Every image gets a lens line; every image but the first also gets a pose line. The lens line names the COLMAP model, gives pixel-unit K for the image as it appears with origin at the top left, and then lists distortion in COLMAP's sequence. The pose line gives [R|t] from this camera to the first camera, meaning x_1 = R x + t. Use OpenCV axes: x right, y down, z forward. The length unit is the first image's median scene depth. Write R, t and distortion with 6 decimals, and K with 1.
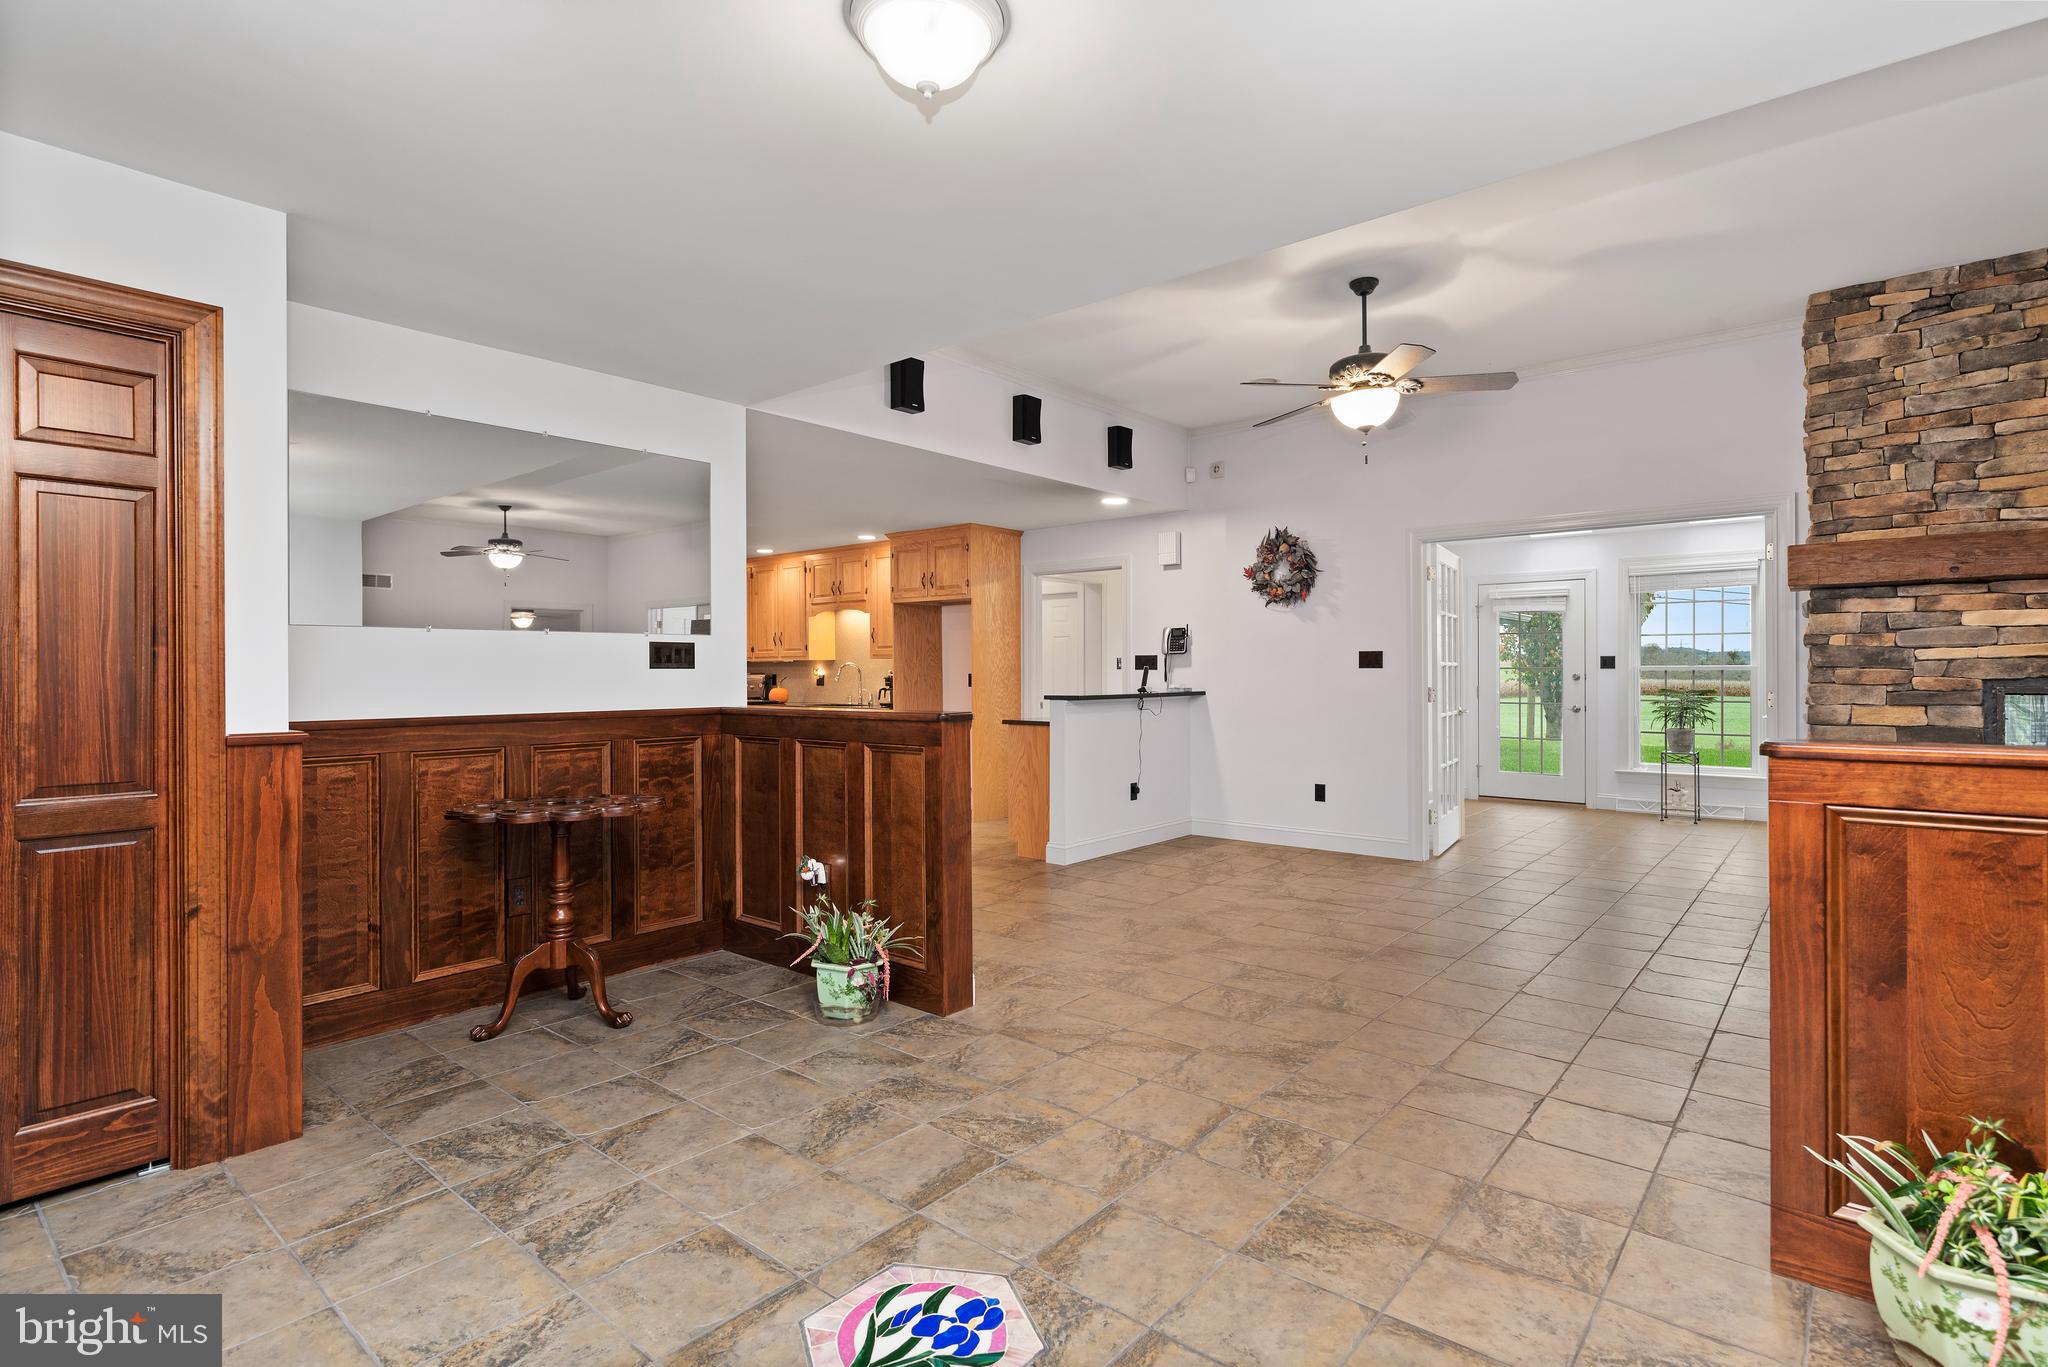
lens RADIAL K [[1003.9, 0, 1022.9], [0, 1003.9, 669.1], [0, 0, 1]] dist [-0.001018, -0.001011]
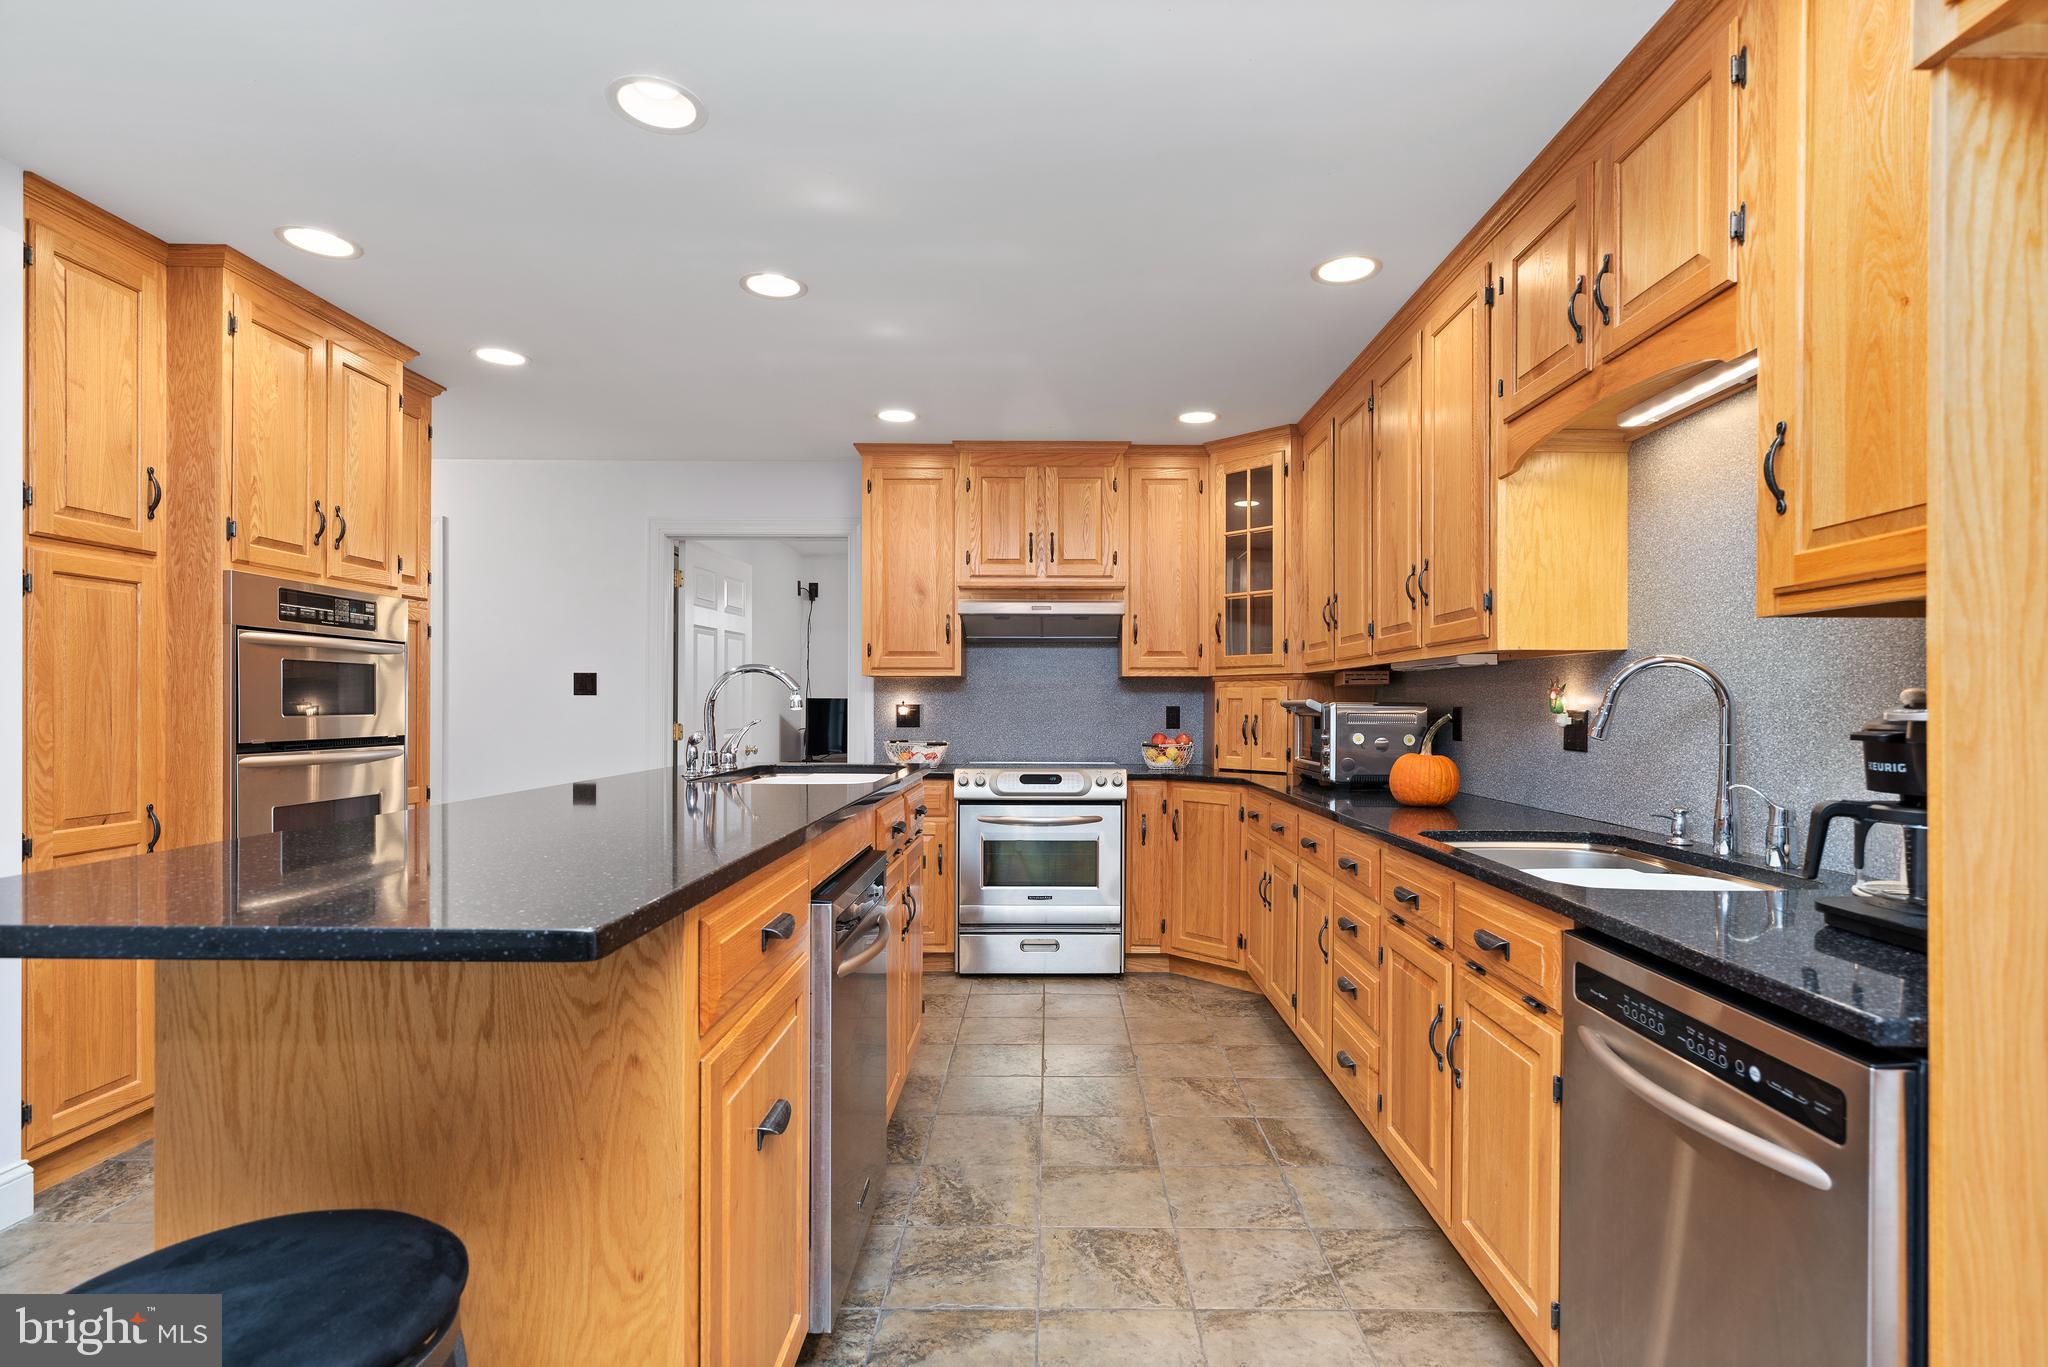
lens RADIAL K [[1003.9, 0, 1053.3], [0, 1003.9, 708.5], [0, 0, 1]] dist [-0.001018, -0.001011]
pose [[0.656973, 0.009125, -0.753859, -0.111340], [-0.003664, 0.999954, 0.008910, 0.004152], [0.753905, -0.003091, 0.656976, 0.860698]]
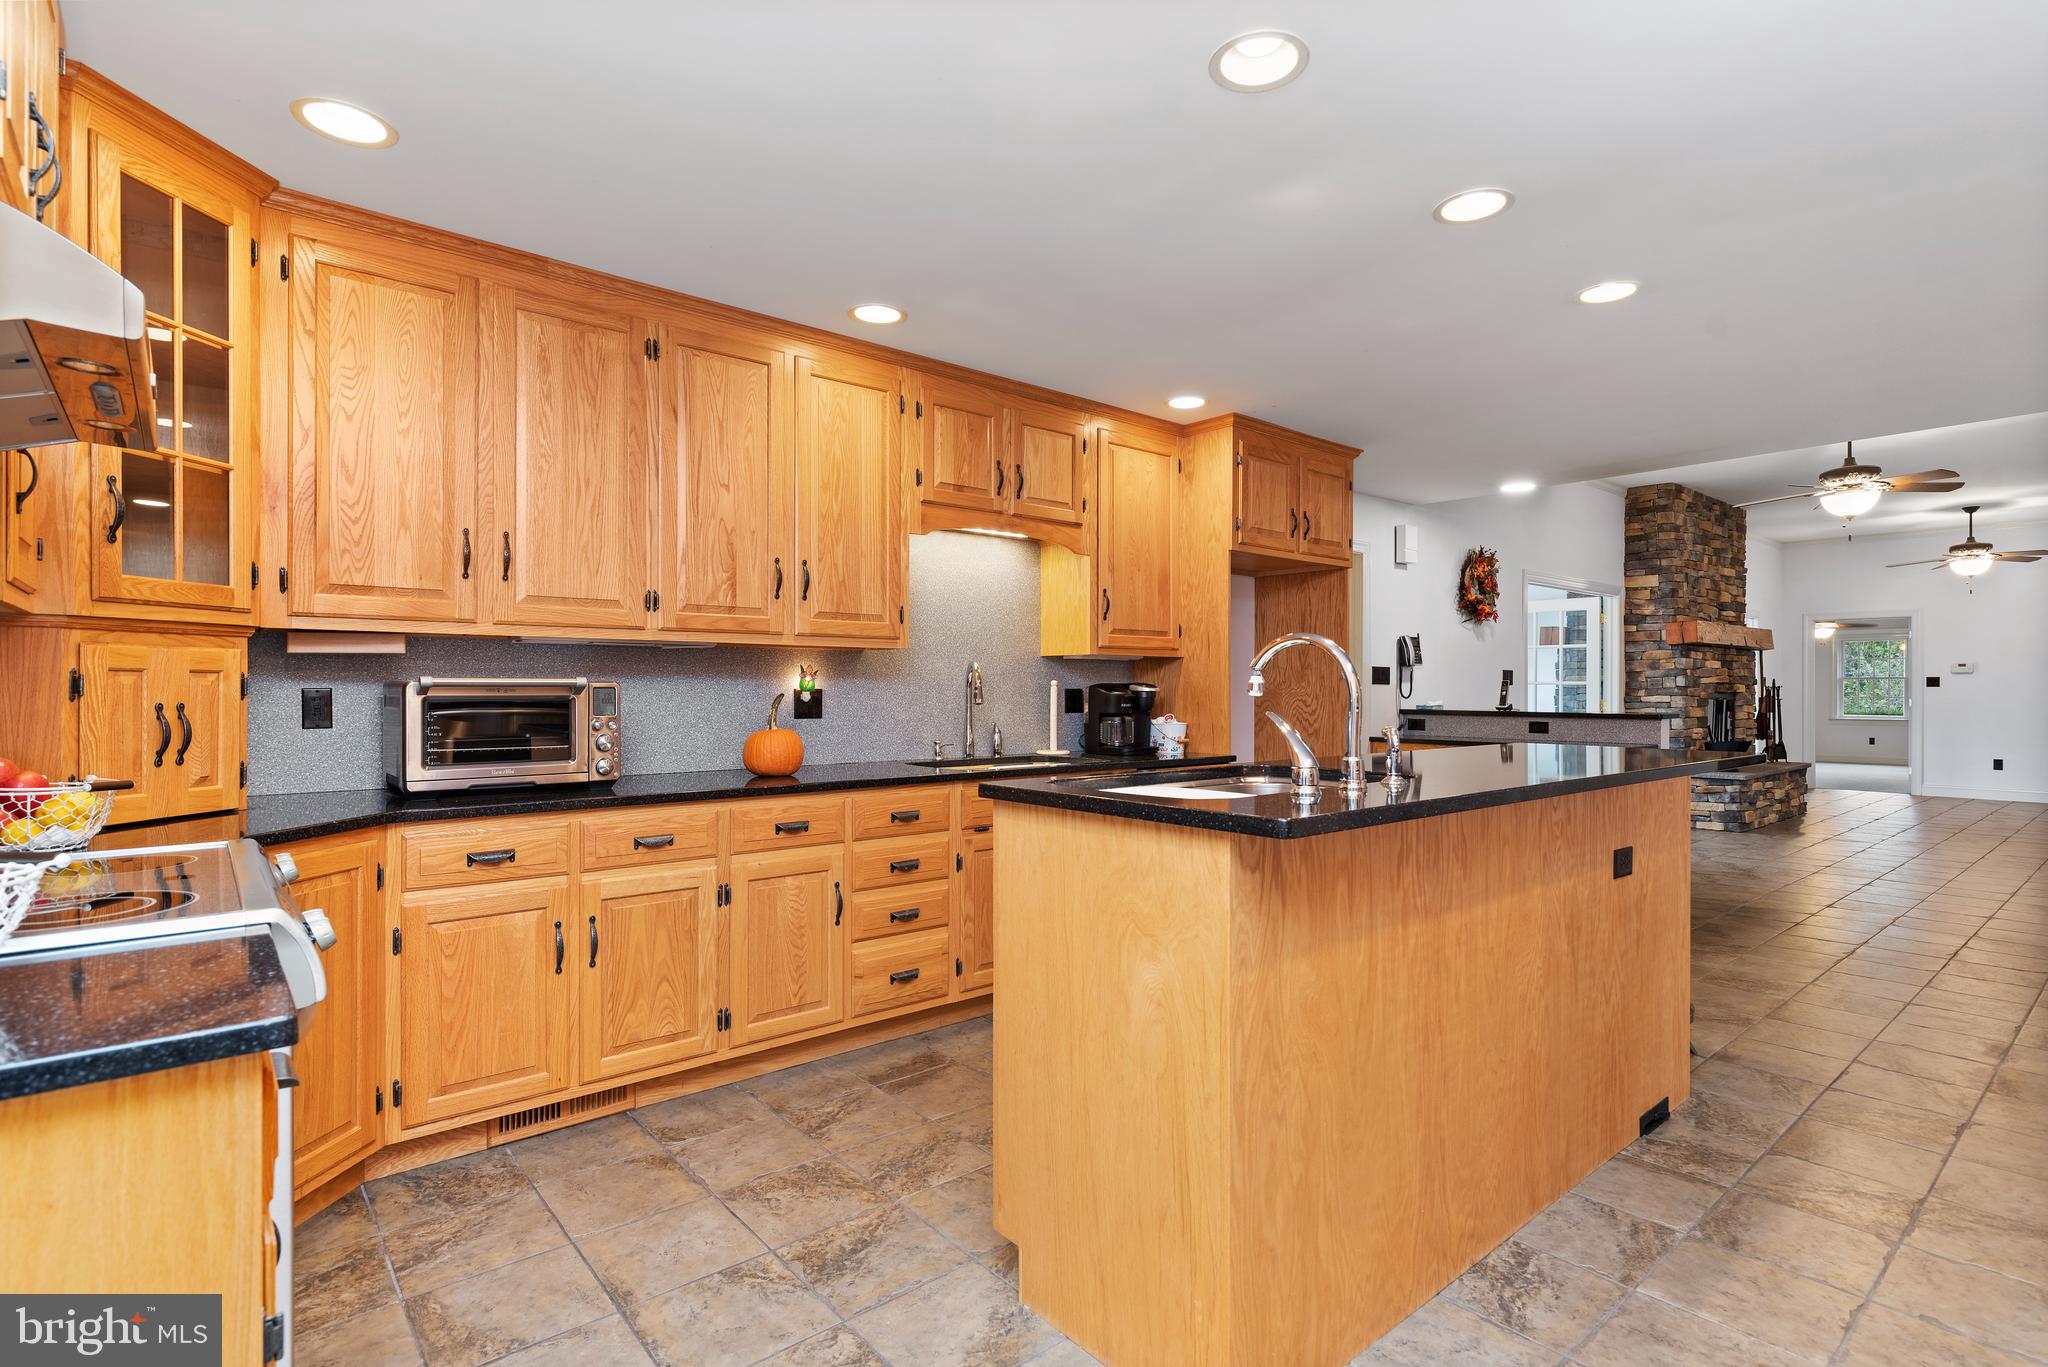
lens RADIAL K [[1003.9, 0, 1027.4], [0, 1003.9, 690.1], [0, 0, 1]] dist [-0.001018, -0.001011]
pose [[0.161052, 0.001470, 0.986945, -0.653512], [-0.007249, 0.999974, -0.000307, 0.006781], [-0.986919, -0.007104, 0.161058, 1.025409]]
